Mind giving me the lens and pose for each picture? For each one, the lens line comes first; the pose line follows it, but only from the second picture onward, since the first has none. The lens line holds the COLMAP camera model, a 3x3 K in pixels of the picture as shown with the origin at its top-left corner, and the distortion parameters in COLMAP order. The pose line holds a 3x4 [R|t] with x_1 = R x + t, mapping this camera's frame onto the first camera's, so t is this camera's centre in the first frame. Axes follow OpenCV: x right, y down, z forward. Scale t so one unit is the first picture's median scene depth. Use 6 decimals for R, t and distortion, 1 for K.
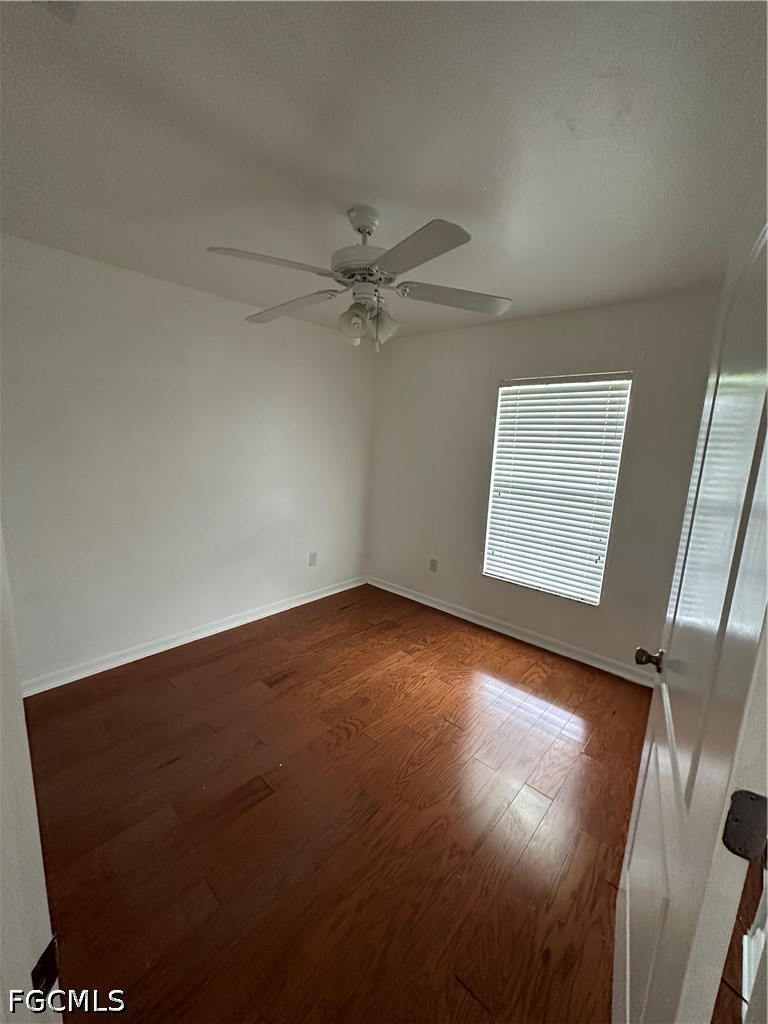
lens RADIAL K [[407.4, 0, 385.7], [0, 407.4, 505.9], [0, 0, 1]] dist [0.000909, -0.000083]
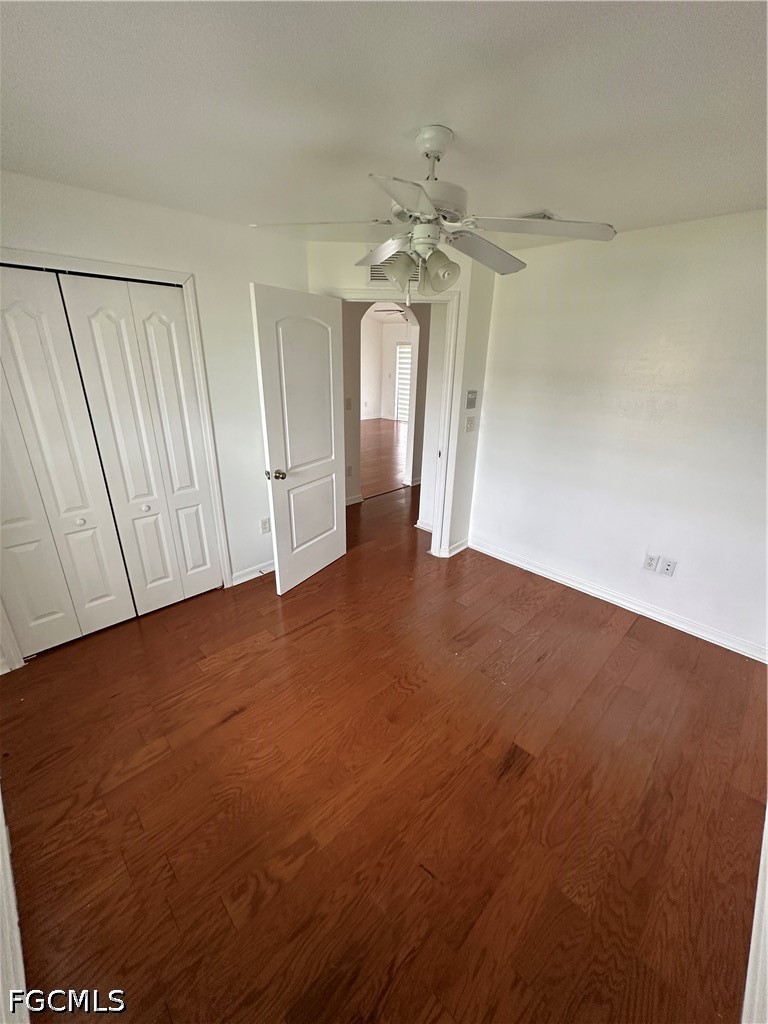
lens RADIAL K [[407.4, 0, 385.7], [0, 407.4, 505.9], [0, 0, 1]] dist [0.000909, -0.000083]
pose [[-0.996234, -0.081424, 0.029797, -0.021875], [-0.054103, 0.852322, 0.520211, -0.283134], [-0.067754, 0.516640, -0.853518, 1.245401]]
